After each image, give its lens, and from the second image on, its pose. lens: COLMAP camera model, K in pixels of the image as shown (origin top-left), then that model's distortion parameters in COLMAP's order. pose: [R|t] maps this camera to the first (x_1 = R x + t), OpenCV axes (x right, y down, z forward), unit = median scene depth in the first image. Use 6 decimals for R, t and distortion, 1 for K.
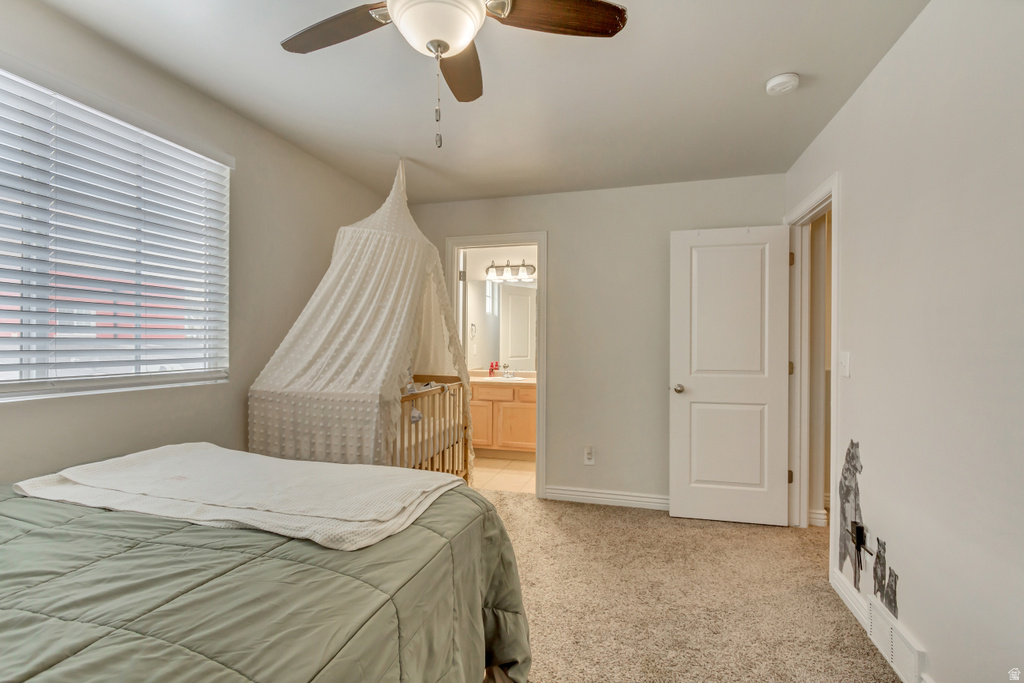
lens RADIAL K [[476.3, 0, 513.3], [0, 476.3, 343.5], [0, 0, 1]] dist [0.004183, 0.000272]
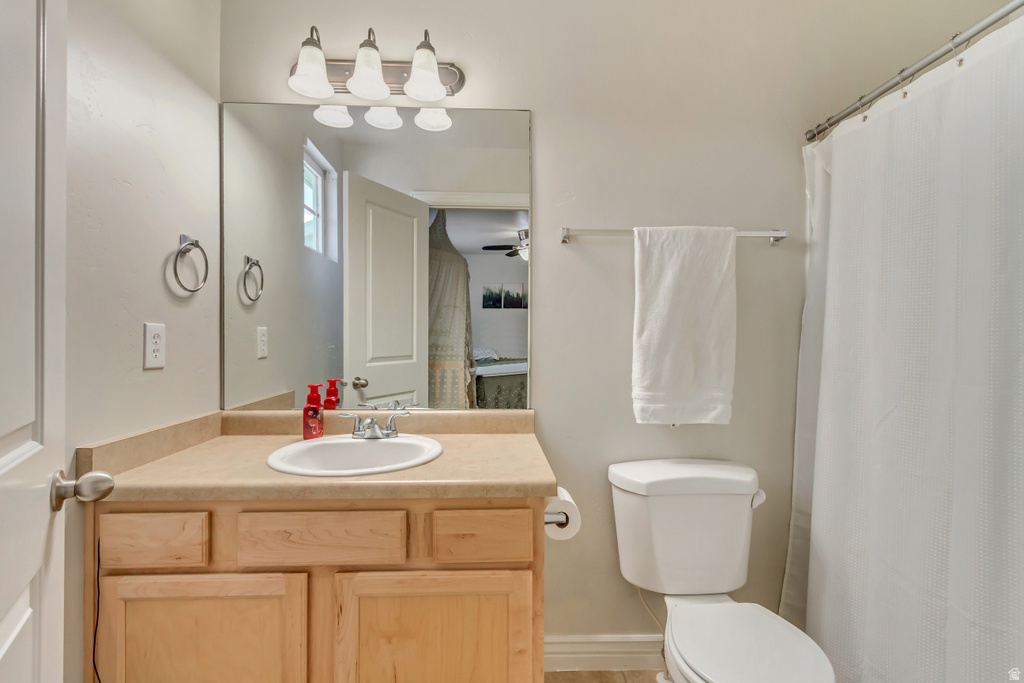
lens RADIAL K [[476.3, 0, 511.9], [0, 476.3, 341.4], [0, 0, 1]] dist [0.004183, 0.000272]
pose [[0.952865, -0.007504, 0.303302, -0.016720], [0.005140, 0.999950, 0.008592, 0.011113], [-0.303352, -0.006628, 0.952856, 0.637947]]
